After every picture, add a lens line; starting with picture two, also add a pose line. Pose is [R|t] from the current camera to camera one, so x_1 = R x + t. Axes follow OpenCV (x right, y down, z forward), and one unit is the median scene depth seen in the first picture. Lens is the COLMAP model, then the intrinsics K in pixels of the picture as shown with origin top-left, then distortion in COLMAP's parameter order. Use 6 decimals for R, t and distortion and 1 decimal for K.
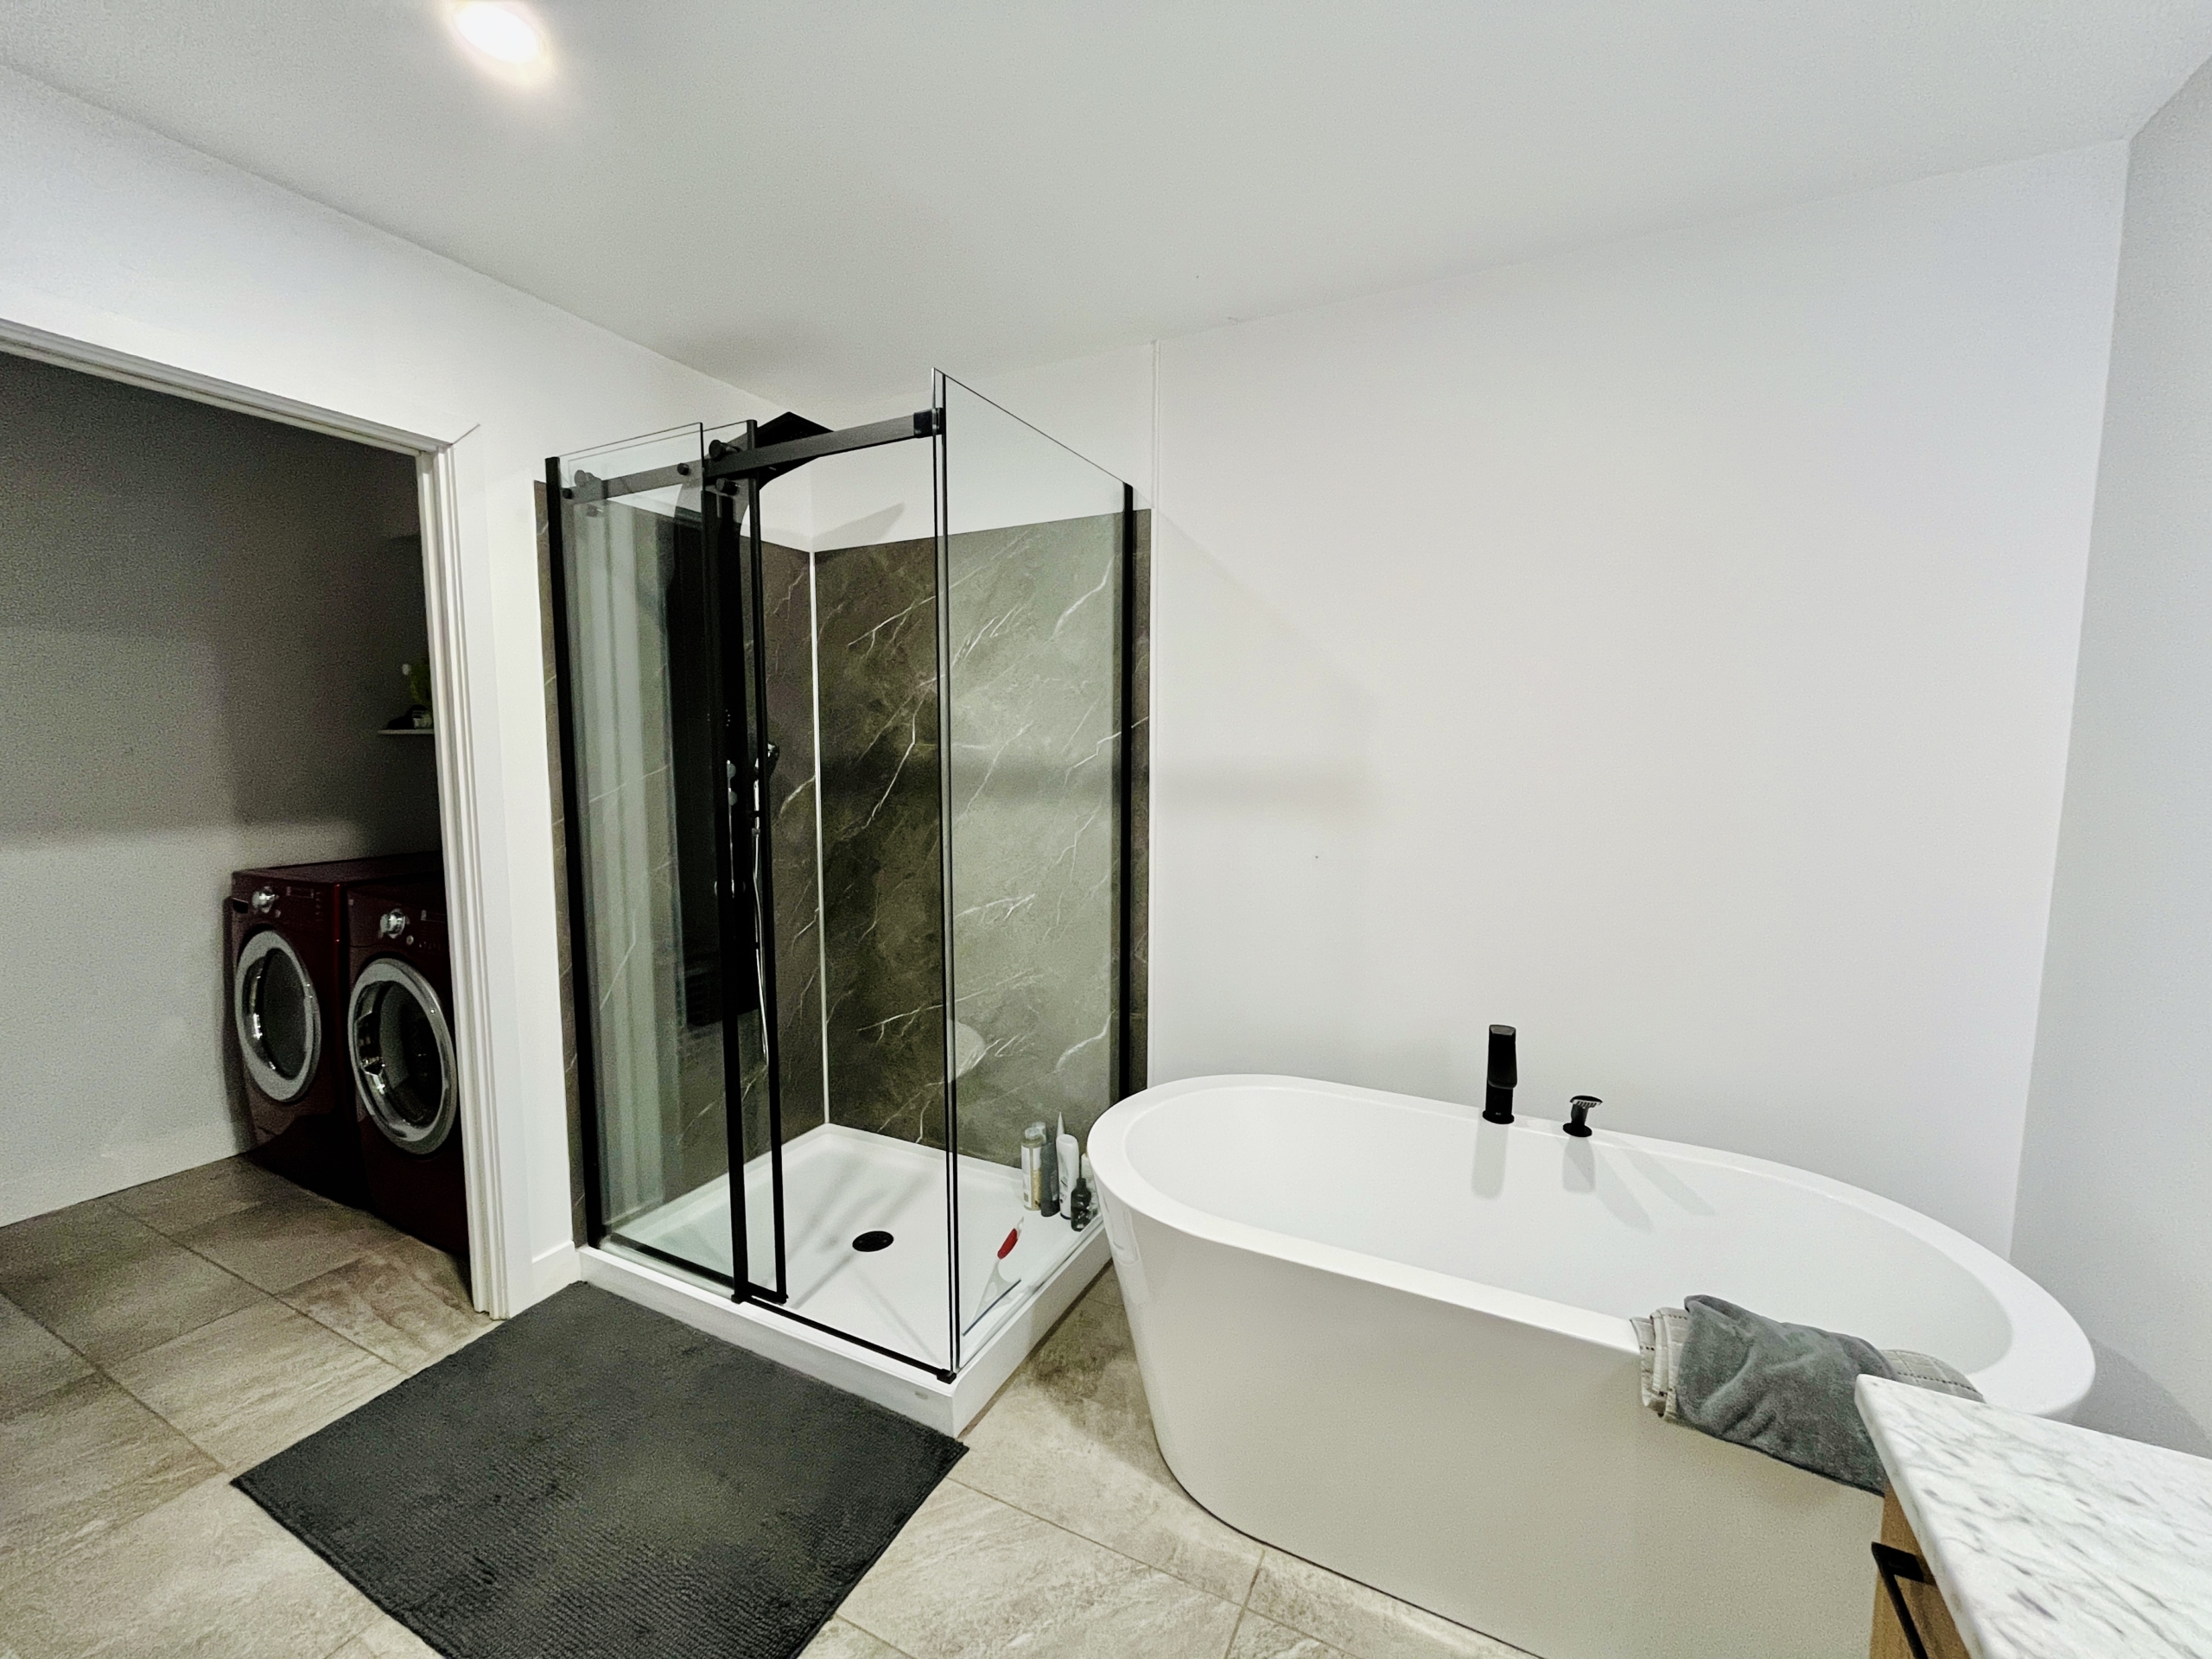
lens RADIAL K [[895.2, 0, 1107.5], [0, 895.2, 834.7], [0, 0, 1]] dist [-0.000354, -0.000008]
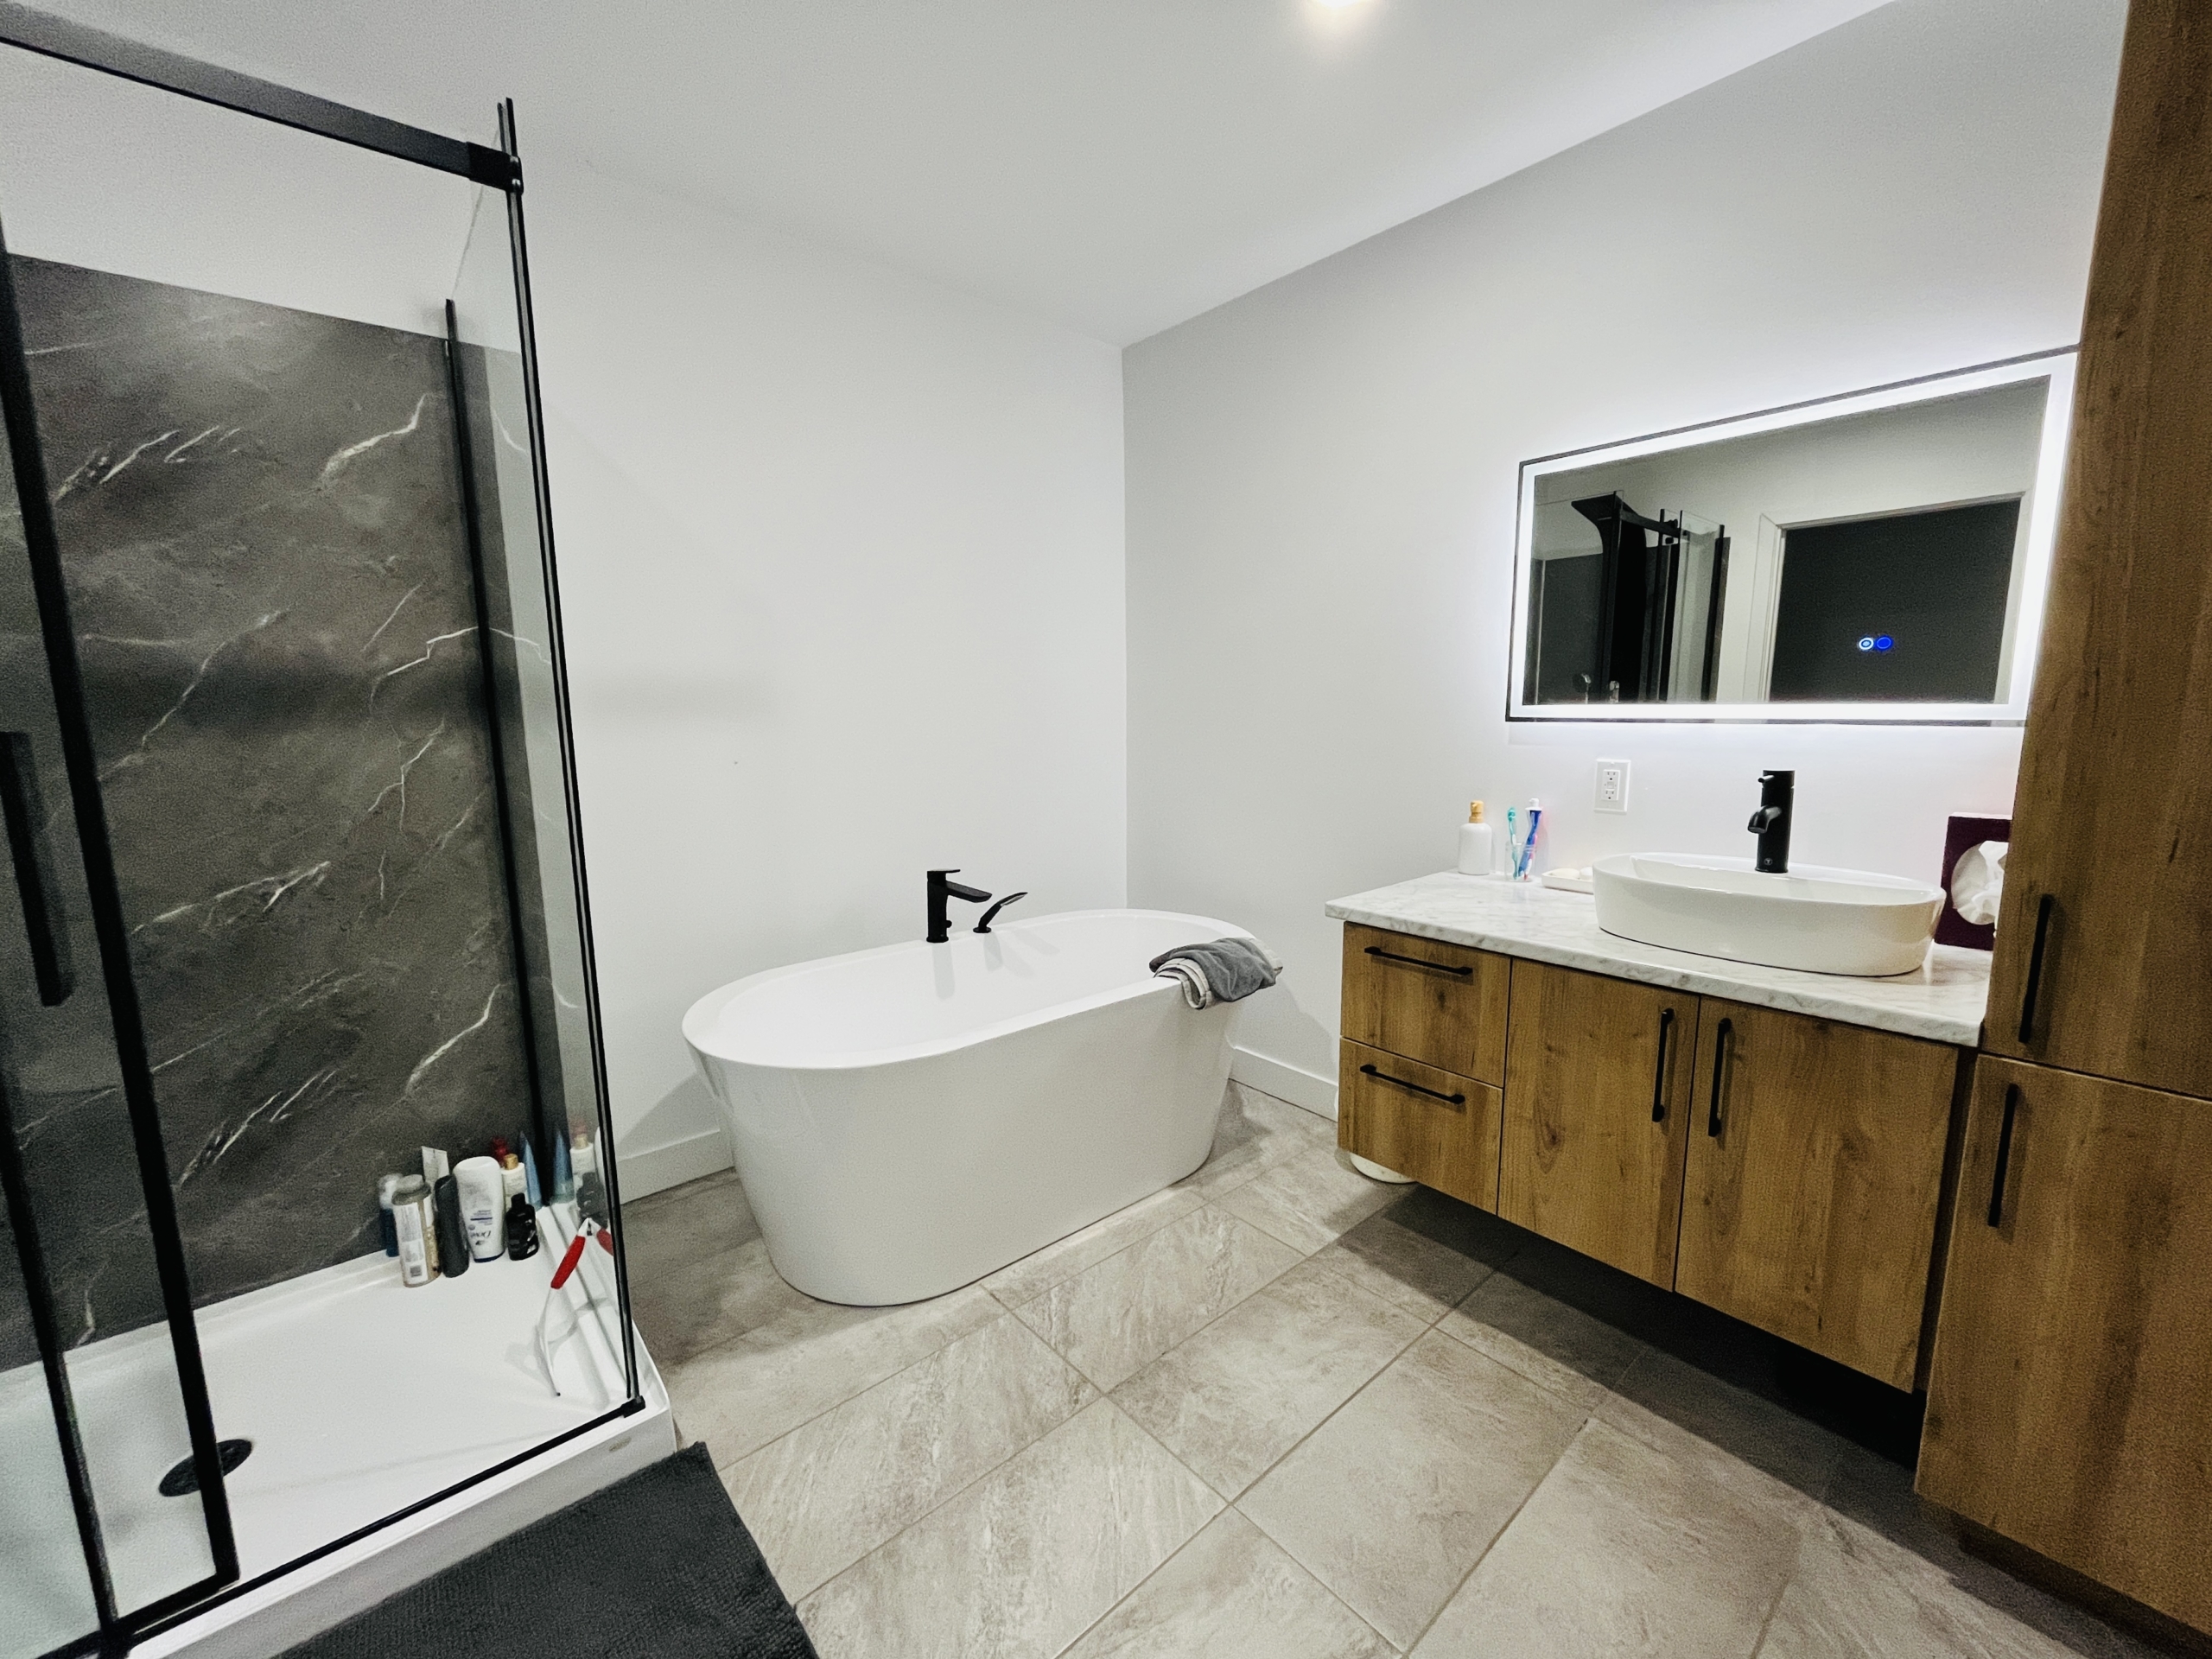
lens RADIAL K [[895.2, 0, 1102.4], [0, 895.2, 831.5], [0, 0, 1]] dist [-0.000354, -0.000008]
pose [[0.391442, -0.142114, 0.909163, -0.622549], [0.106609, 0.988353, 0.108592, 0.042307], [-0.914007, 0.054418, 0.402033, 0.234386]]
